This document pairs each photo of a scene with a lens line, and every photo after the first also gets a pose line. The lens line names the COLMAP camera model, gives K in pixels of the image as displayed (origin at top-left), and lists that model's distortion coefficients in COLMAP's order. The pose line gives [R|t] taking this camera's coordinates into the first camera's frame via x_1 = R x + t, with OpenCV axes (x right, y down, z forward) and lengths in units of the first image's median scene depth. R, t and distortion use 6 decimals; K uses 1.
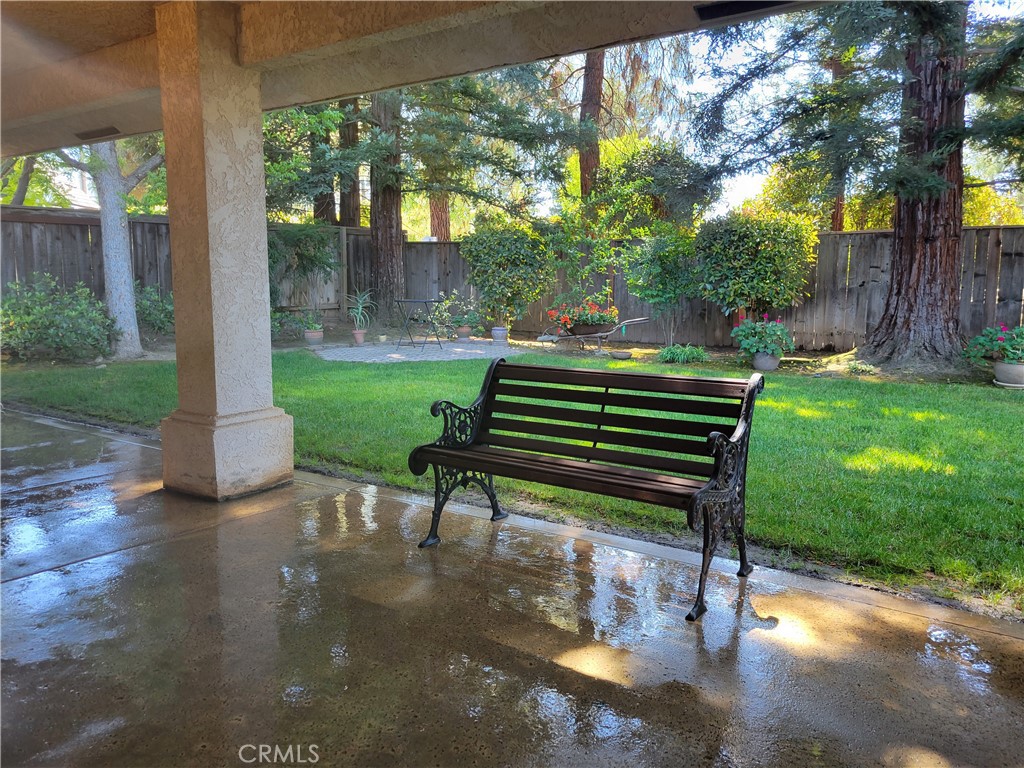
lens RADIAL K [[782.3, 0, 511.4], [0, 782.3, 380.2], [0, 0, 1]] dist [0.027998, 0.002364]
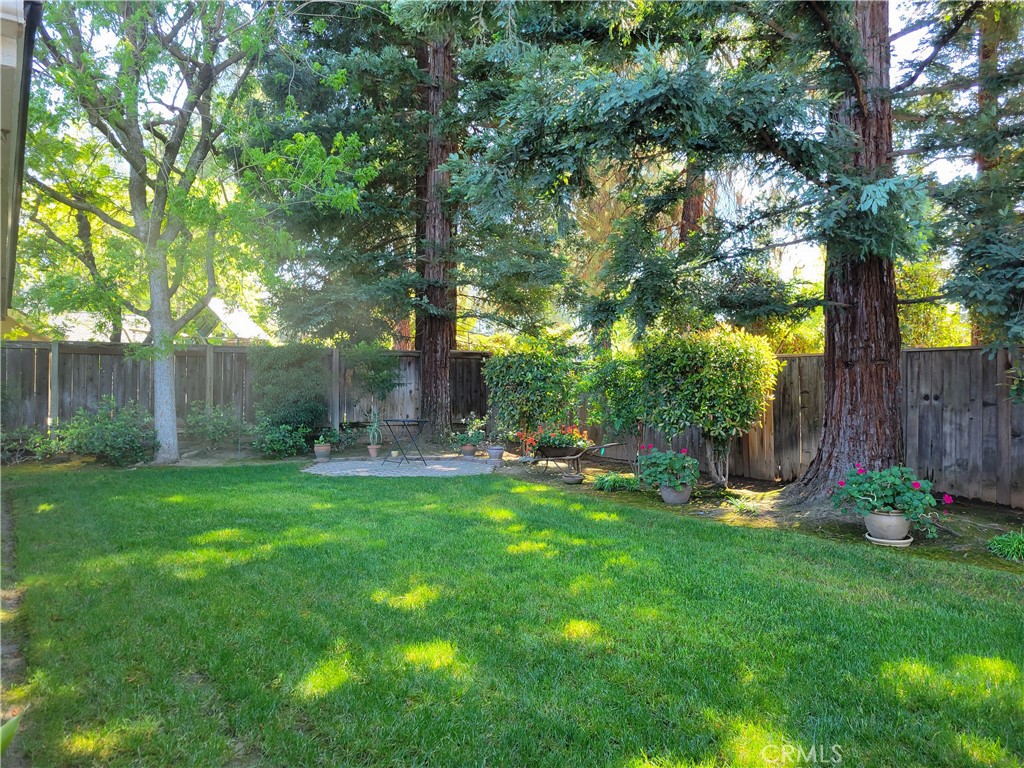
lens RADIAL K [[782.3, 0, 510.9], [0, 782.3, 382.8], [0, 0, 1]] dist [0.027998, 0.002364]
pose [[0.923613, 0.001090, -0.383324, 0.483109], [-0.054434, 0.990235, -0.128344, -0.024254], [0.379440, 0.139406, 0.914653, 0.063714]]
